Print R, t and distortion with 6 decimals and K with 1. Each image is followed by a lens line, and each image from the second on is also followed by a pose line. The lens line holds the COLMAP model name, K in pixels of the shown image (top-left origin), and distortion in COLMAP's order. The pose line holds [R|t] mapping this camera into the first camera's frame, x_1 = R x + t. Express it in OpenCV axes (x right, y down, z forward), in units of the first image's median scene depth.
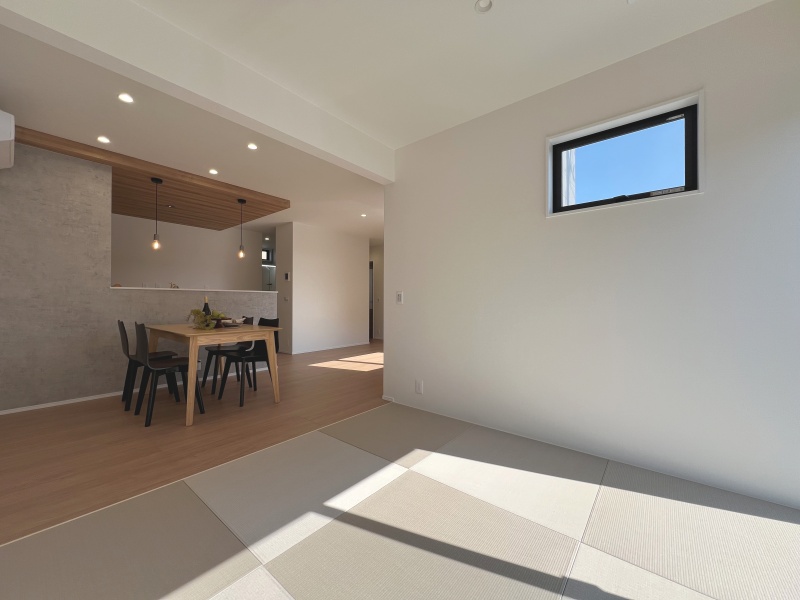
lens RADIAL K [[320.3, 0, 399.5], [0, 320.3, 299.5], [0, 0, 1]] dist [0.005377, -0.000797]
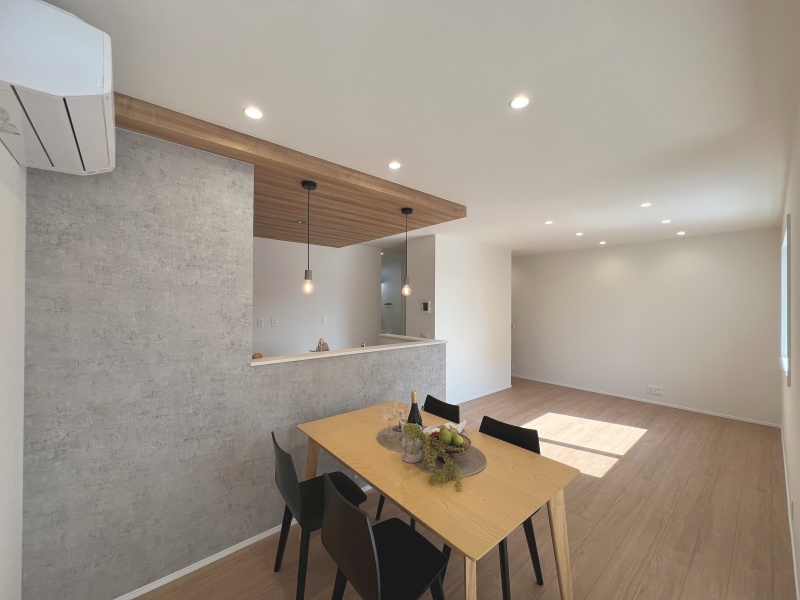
lens RADIAL K [[320.3, 0, 401.0], [0, 320.3, 300.5], [0, 0, 1]] dist [0.005377, -0.000797]
pose [[0.986146, 0.003024, -0.165851, -0.546571], [-0.002944, 0.999995, 0.000732, -0.166710], [0.165853, -0.000233, 0.986150, 0.471613]]
